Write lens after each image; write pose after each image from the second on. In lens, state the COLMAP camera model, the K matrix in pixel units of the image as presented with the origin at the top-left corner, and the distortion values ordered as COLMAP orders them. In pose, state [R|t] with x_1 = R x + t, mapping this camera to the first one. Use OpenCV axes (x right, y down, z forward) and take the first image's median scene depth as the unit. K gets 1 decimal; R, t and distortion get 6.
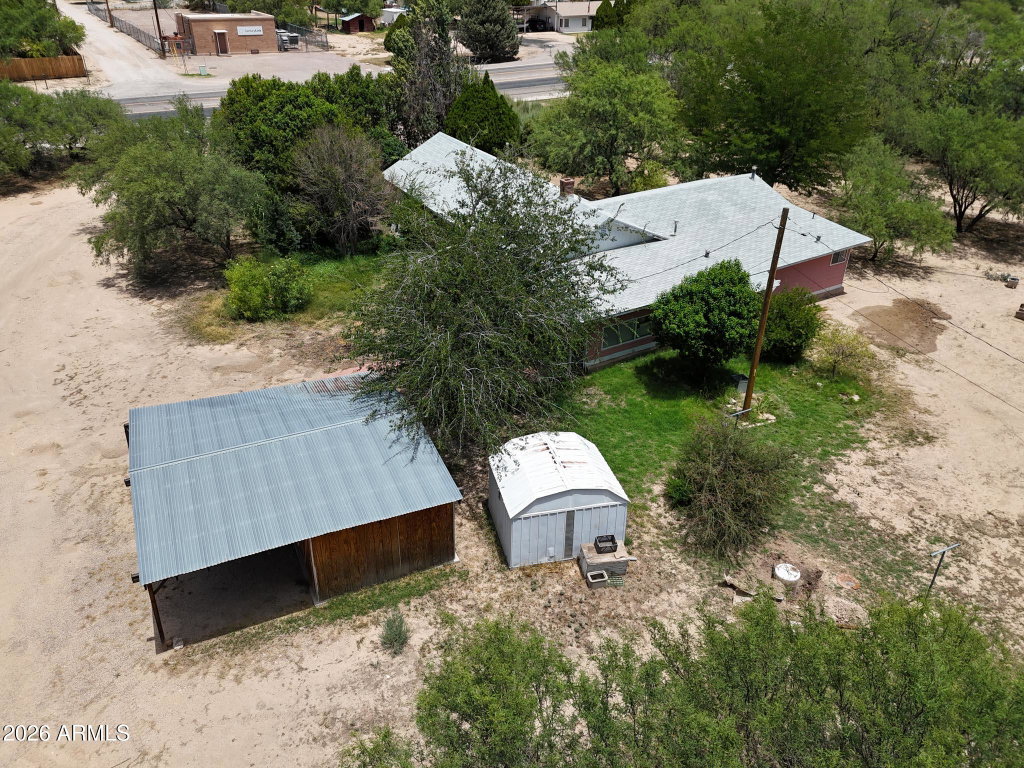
lens RADIAL K [[751.9, 0, 512.0], [0, 751.9, 384.0], [0, 0, 1]] dist [0.096439, -0.136308]
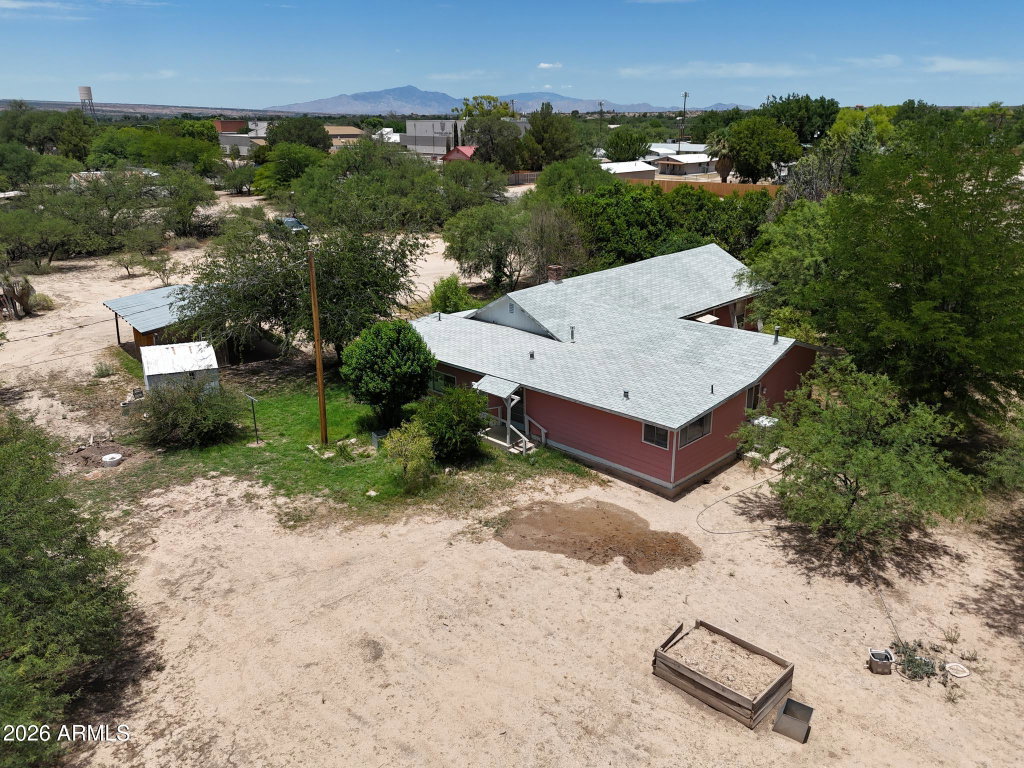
lens RADIAL K [[751.9, 0, 512.0], [0, 751.9, 384.0], [0, 0, 1]] dist [0.096439, -0.136308]
pose [[0.241997, 0.310080, -0.919395, 1.183646], [-0.479207, 0.862124, 0.164631, -0.299908], [0.843681, 0.400741, 0.357224, 0.702721]]
